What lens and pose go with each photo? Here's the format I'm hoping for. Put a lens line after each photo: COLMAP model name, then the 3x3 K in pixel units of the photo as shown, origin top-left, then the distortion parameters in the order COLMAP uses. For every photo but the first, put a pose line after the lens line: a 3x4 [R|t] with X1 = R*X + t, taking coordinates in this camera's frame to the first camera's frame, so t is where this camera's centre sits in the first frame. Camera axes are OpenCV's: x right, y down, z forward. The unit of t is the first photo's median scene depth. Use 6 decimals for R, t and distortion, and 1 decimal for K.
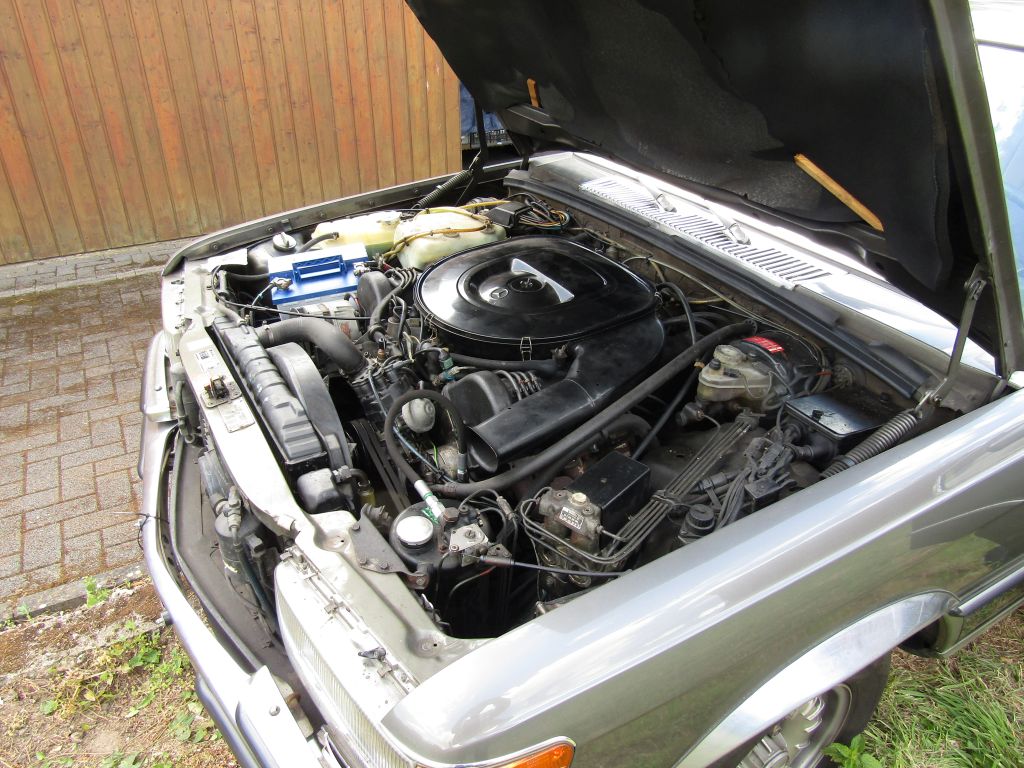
lens RADIAL K [[727.8, 0, 513.0], [0, 727.8, 379.6], [0, 0, 1]] dist [-0.006796, 0.000561]
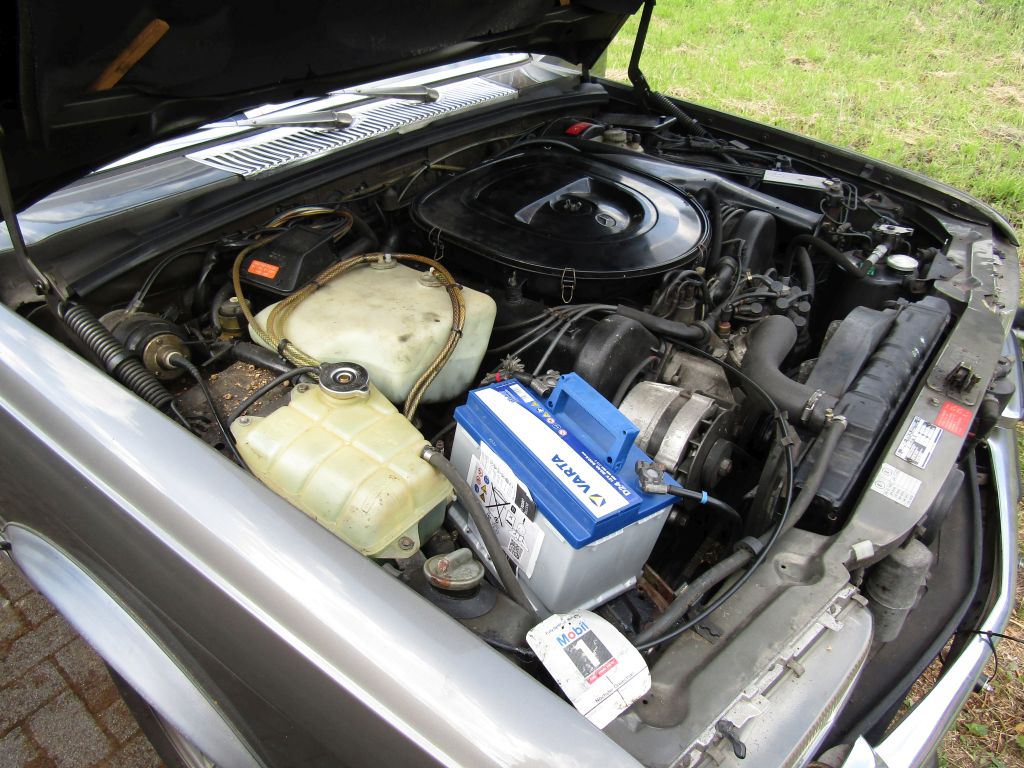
lens RADIAL K [[724.5, 0, 514.1], [0, 724.5, 381.9], [0, 0, 1]] dist [0.002475, -0.009456]
pose [[-0.353581, -0.577777, 0.735632, -0.723723], [0.459059, 0.578033, 0.674642, -0.644389], [-0.815012, 0.576239, 0.060853, 1.208450]]
